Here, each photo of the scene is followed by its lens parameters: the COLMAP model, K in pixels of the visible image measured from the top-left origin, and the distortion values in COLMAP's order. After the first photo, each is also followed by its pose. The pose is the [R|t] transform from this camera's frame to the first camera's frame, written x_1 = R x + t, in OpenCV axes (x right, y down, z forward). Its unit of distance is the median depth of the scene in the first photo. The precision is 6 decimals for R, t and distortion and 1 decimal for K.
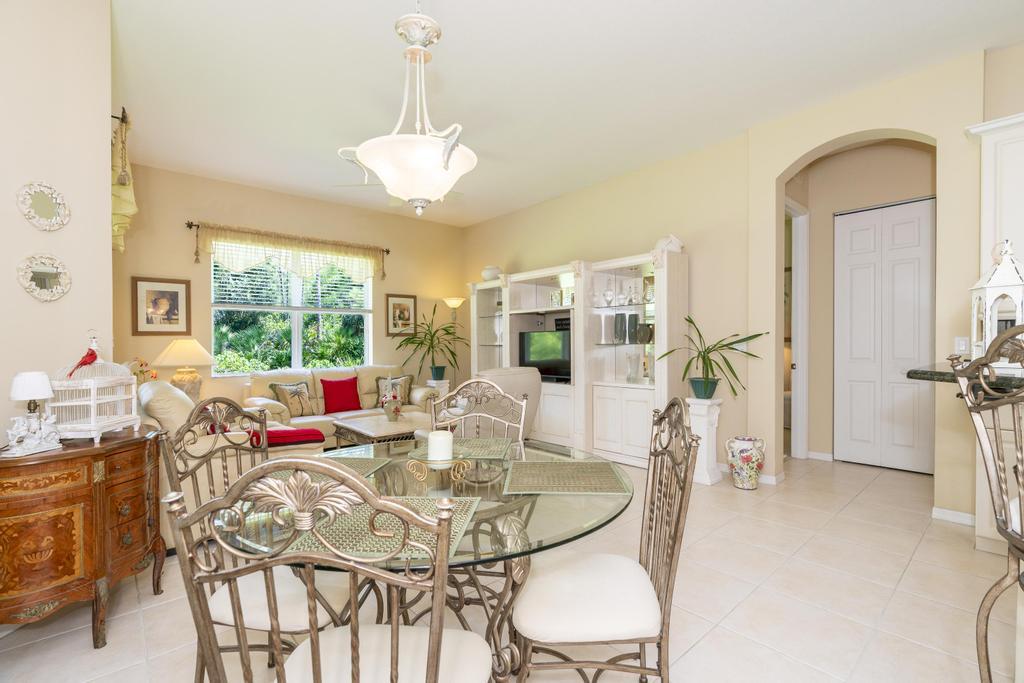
lens RADIAL K [[461.7, 0, 511.7], [0, 461.7, 345.1], [0, 0, 1]] dist [-0.010992, 0.003167]
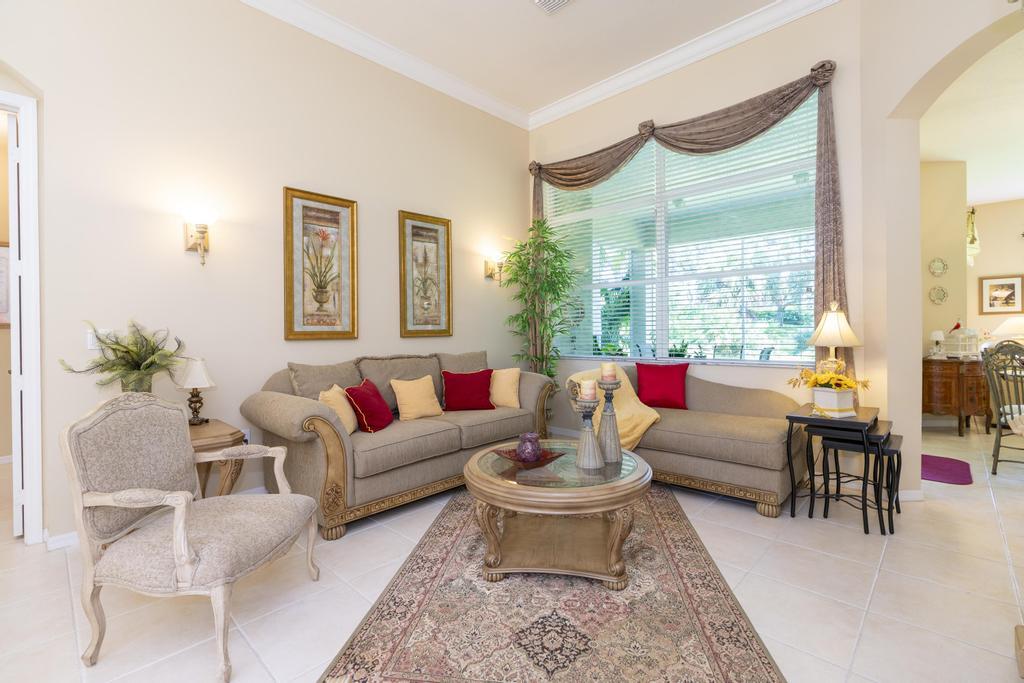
lens RADIAL K [[461.7, 0, 513.8], [0, 461.7, 334.1], [0, 0, 1]] dist [-0.010992, 0.003167]
pose [[0.079536, 0.014697, -0.996724, 0.500688], [0.010773, 0.999820, 0.015602, 0.001833], [0.996774, -0.011979, 0.079364, -0.584788]]
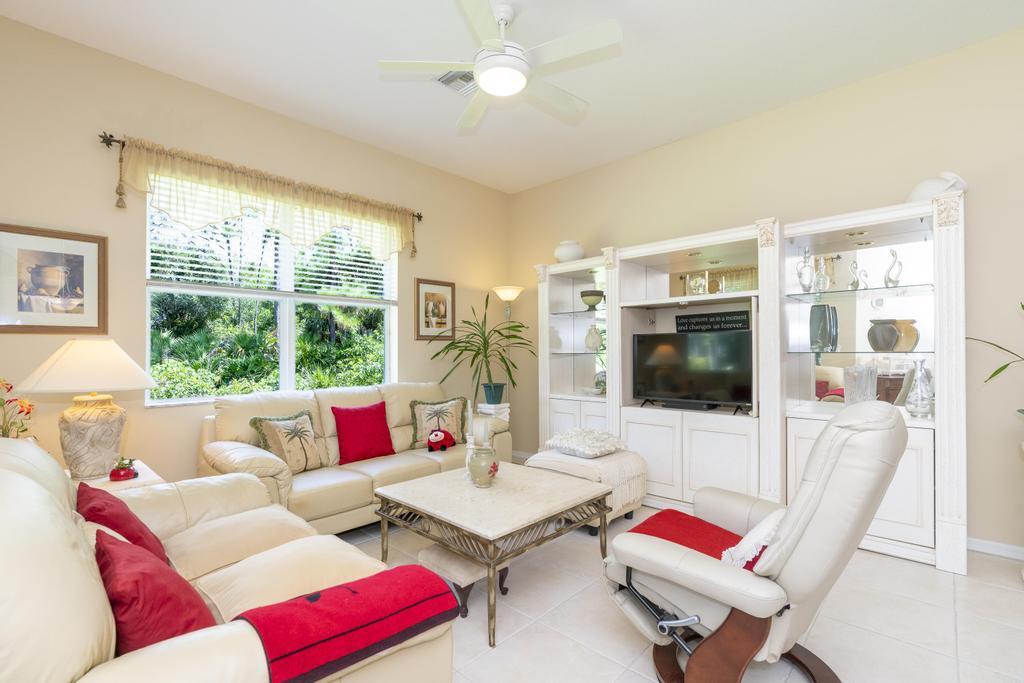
lens RADIAL K [[461.7, 0, 509.8], [0, 461.7, 348.2], [0, 0, 1]] dist [-0.010992, 0.003167]
pose [[0.996280, 0.004374, 0.086066, -0.222793], [-0.003371, 0.999925, -0.011802, 0.001183], [-0.086111, 0.011468, 0.996220, 0.348721]]
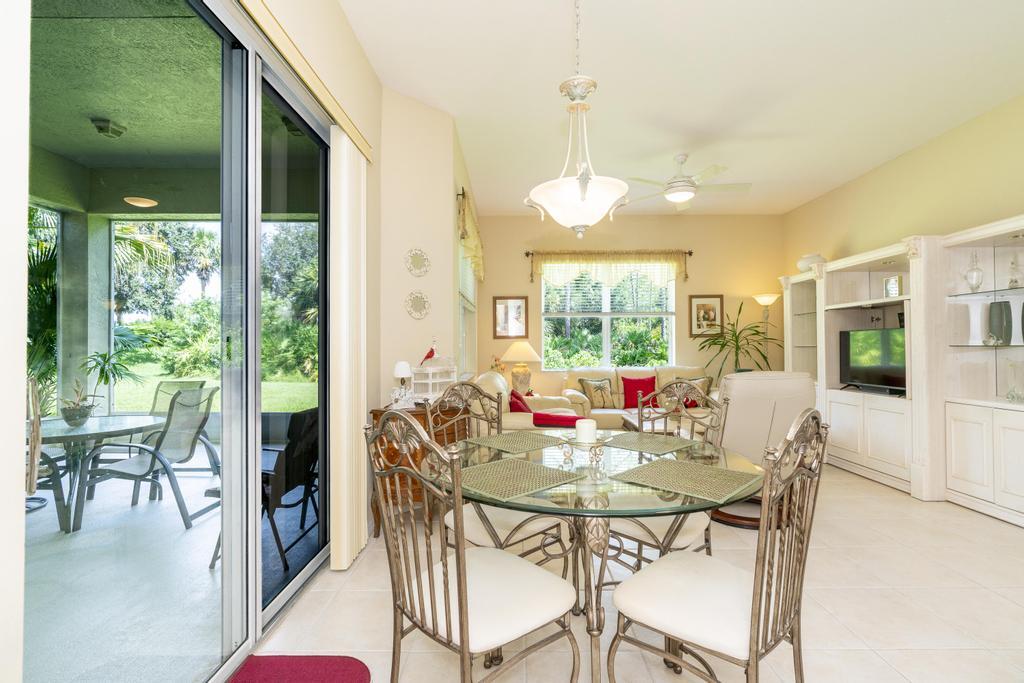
lens RADIAL K [[461.7, 0, 515.7], [0, 461.7, 344.3], [0, 0, 1]] dist [-0.010992, 0.003167]
pose [[0.746547, 0.000022, -0.665332, 0.132716], [-0.002457, 0.999993, -0.002723, -0.000607], [0.665328, 0.003668, 0.746542, -0.003517]]
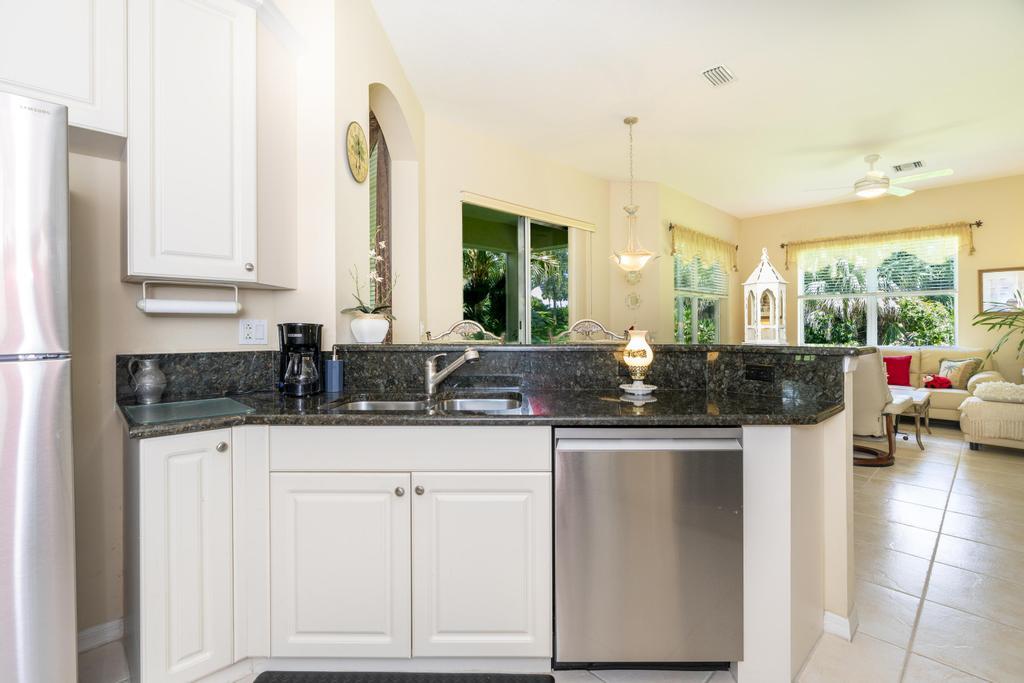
lens RADIAL K [[461.7, 0, 529.5], [0, 461.7, 321.5], [0, 0, 1]] dist [-0.010992, 0.003167]
pose [[0.058114, -0.001934, -0.998308, 0.676175], [-0.005251, 0.999984, -0.002243, -0.002863], [0.998296, 0.005372, 0.058102, 0.068504]]
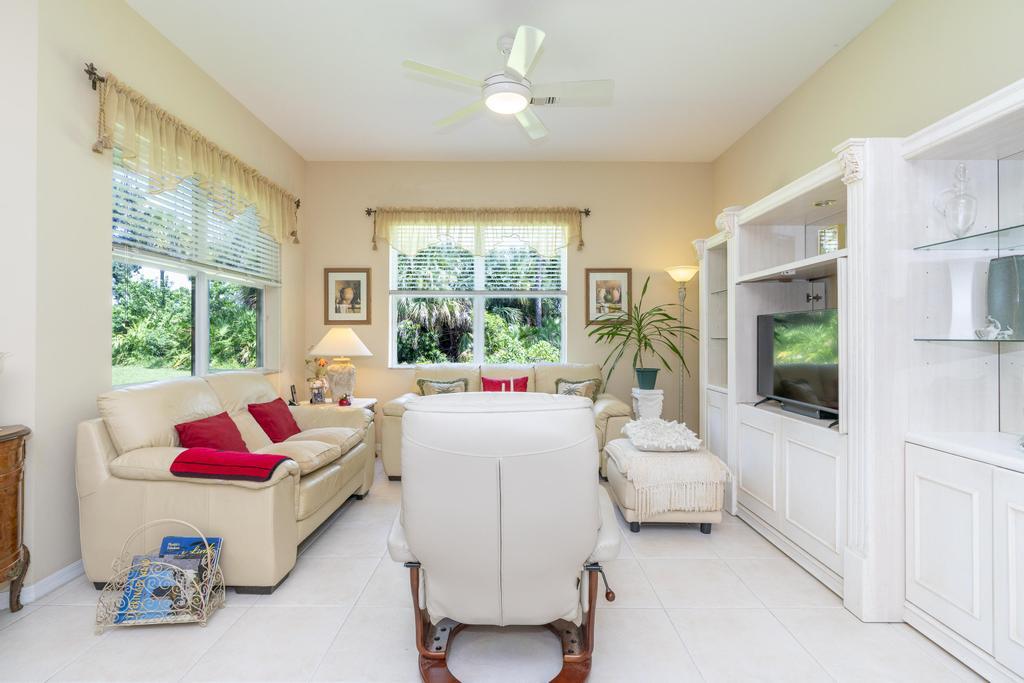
lens RADIAL K [[461.7, 0, 511.3], [0, 461.7, 336.2], [0, 0, 1]] dist [-0.010992, 0.003167]
pose [[0.748968, 0.010496, -0.662523, 0.160748], [-0.011034, 0.999933, 0.003368, -0.001860], [0.662514, 0.004788, 0.749034, 0.409359]]
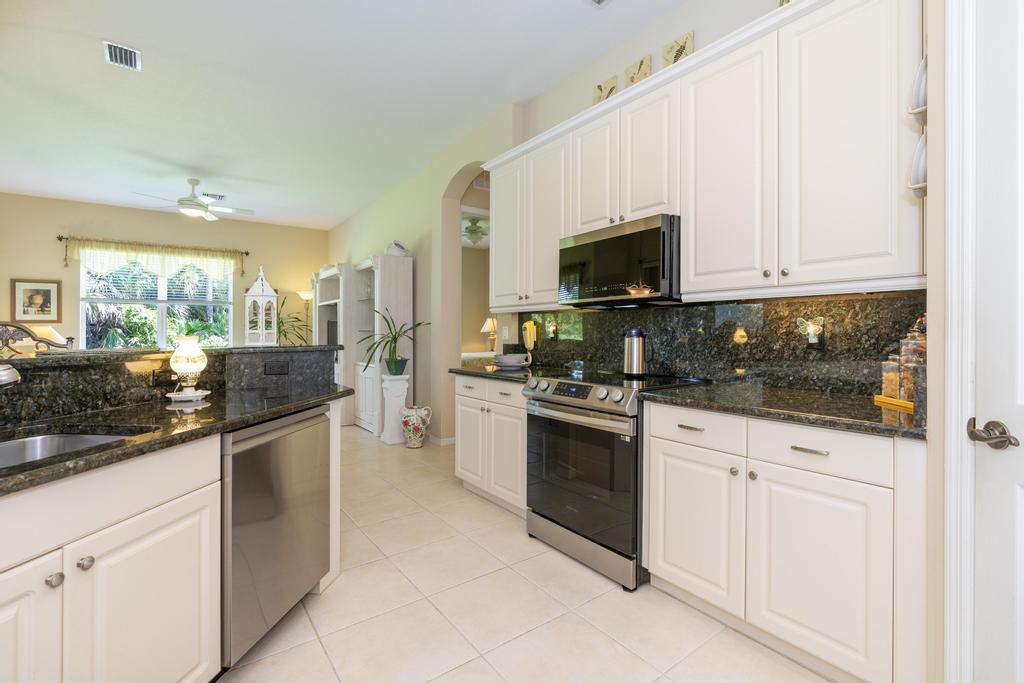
lens RADIAL K [[461.7, 0, 506.3], [0, 461.7, 326.9], [0, 0, 1]] dist [-0.010992, 0.003167]
pose [[0.995896, 0.002381, -0.090476, 0.594181], [-0.003306, 0.999944, -0.010082, -0.001317], [0.090447, 0.010340, 0.995848, -0.153650]]
